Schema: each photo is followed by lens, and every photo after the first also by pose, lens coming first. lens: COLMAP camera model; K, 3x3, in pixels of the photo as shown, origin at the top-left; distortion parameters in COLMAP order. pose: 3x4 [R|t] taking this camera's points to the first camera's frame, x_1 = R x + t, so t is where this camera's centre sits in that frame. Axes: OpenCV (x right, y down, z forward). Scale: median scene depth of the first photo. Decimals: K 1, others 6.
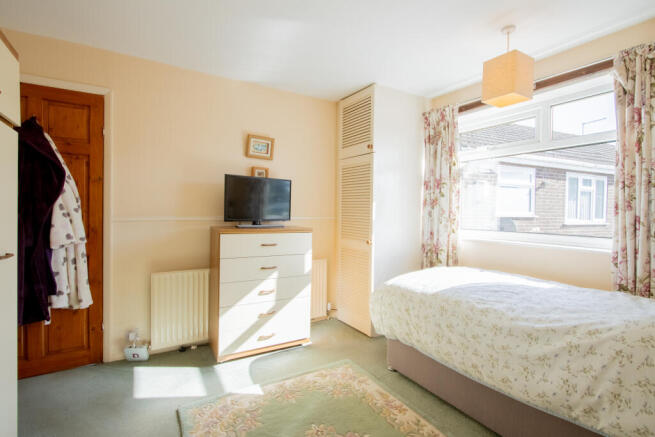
lens RADIAL K [[302.6, 0, 322.2], [0, 302.6, 215.0], [0, 0, 1]] dist [-0.012983, 0.001937]
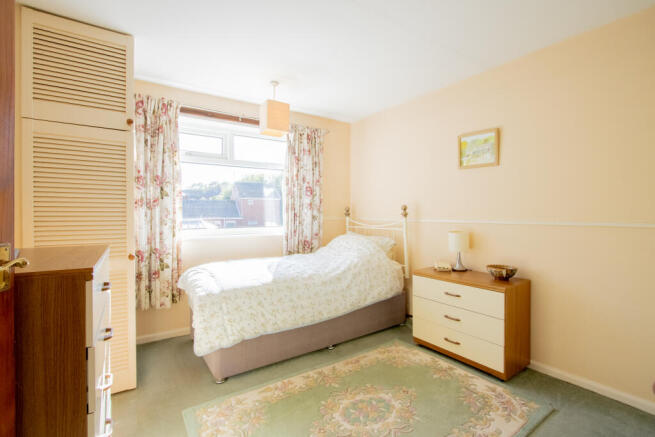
lens RADIAL K [[302.6, 0, 322.2], [0, 302.6, 214.7], [0, 0, 1]] dist [-0.012983, 0.001937]
pose [[-0.044034, -0.022659, 0.998773, -0.799782], [0.017385, 0.999574, 0.023444, -0.025561], [-0.998879, 0.018396, -0.043621, 0.815319]]
